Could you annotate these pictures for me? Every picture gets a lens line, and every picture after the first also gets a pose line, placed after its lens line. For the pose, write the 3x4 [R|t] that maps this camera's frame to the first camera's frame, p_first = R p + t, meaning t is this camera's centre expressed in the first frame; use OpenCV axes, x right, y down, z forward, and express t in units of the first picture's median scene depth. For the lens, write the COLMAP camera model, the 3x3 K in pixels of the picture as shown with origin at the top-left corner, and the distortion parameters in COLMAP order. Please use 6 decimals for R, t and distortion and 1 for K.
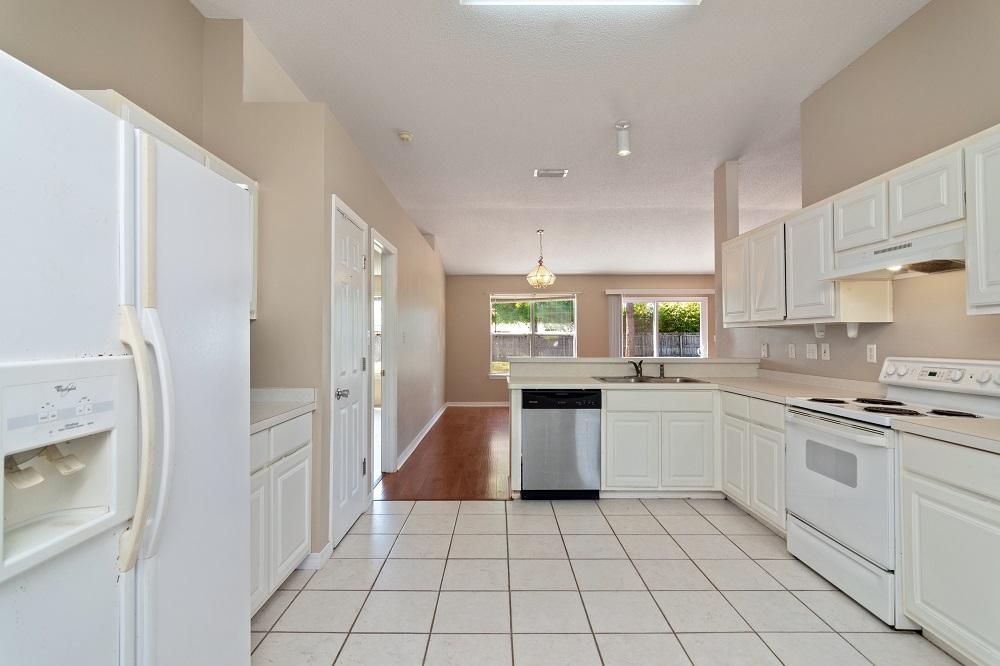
lens RADIAL K [[485.5, 0, 496.8], [0, 485.5, 336.3], [0, 0, 1]] dist [0.003646, -0.000195]
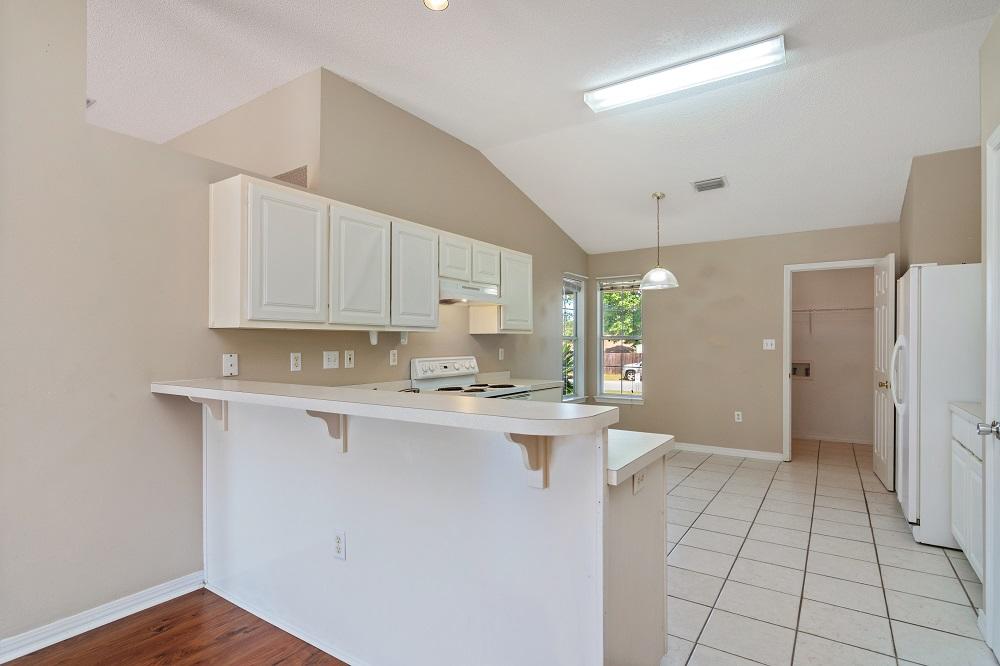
lens RADIAL K [[510.0, 0, 499.4], [0, 510.0, 337.7], [0, 0, 1]] dist [0.001527, 0.000084]
pose [[-0.830492, 0.008904, 0.556959, -0.148174], [0.001467, 0.999904, -0.013799, 0.003227], [-0.557028, -0.010643, -0.830425, 1.857167]]
